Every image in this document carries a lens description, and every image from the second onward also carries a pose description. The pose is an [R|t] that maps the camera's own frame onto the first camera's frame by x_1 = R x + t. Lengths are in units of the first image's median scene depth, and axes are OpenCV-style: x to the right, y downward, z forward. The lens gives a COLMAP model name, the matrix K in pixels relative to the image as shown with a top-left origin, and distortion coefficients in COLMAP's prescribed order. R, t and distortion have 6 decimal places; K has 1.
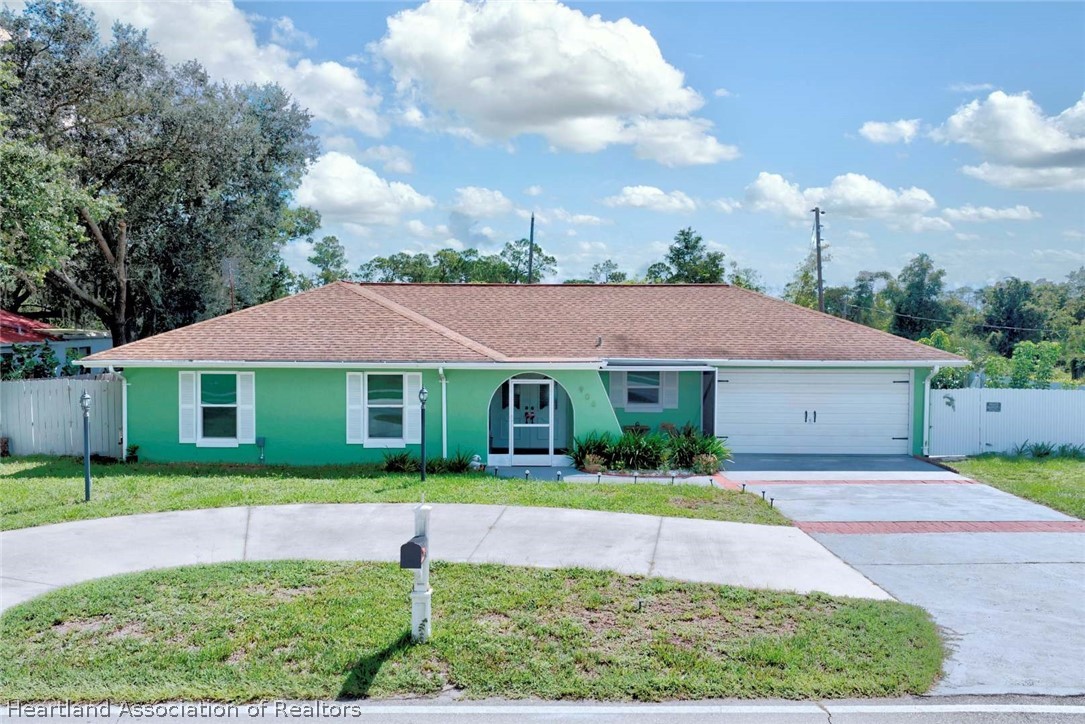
lens RADIAL K [[931.4, 0, 542.5], [0, 931.4, 362.0], [0, 0, 1]] dist [0.093617, -0.216987]
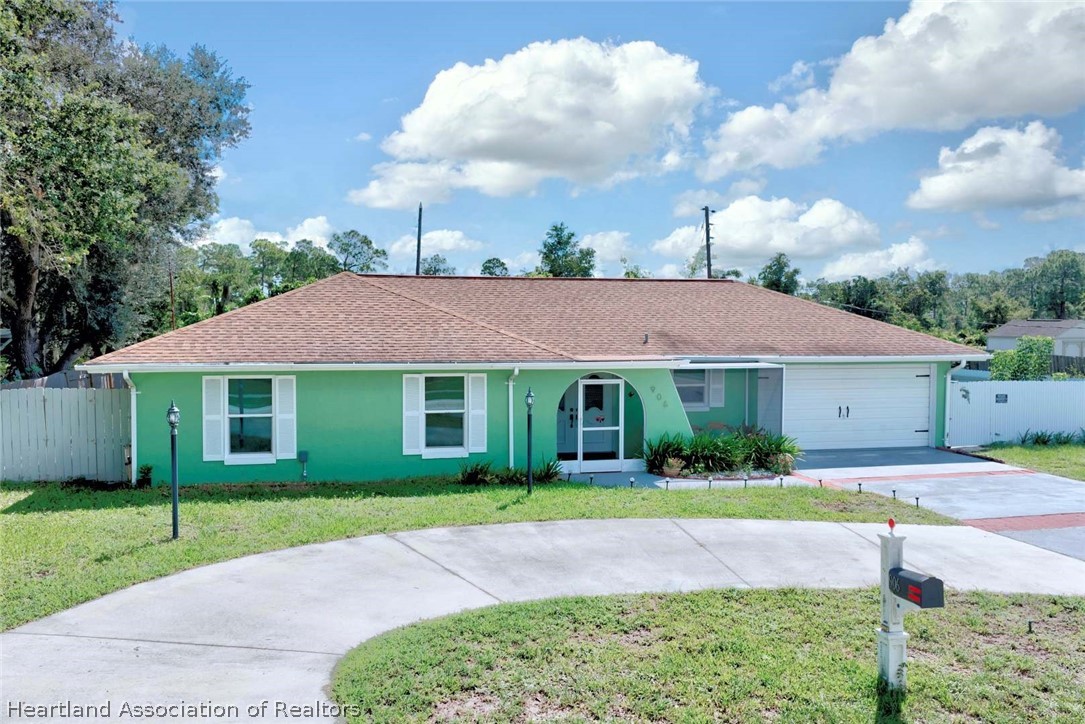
lens RADIAL K [[931.4, 0, 542.5], [0, 931.4, 362.0], [0, 0, 1]] dist [0.093617, -0.216987]
pose [[0.972069, -0.011284, 0.234425, -0.286712], [0.010194, 0.999931, 0.005862, -0.004719], [-0.234475, -0.003309, 0.972117, 0.106721]]
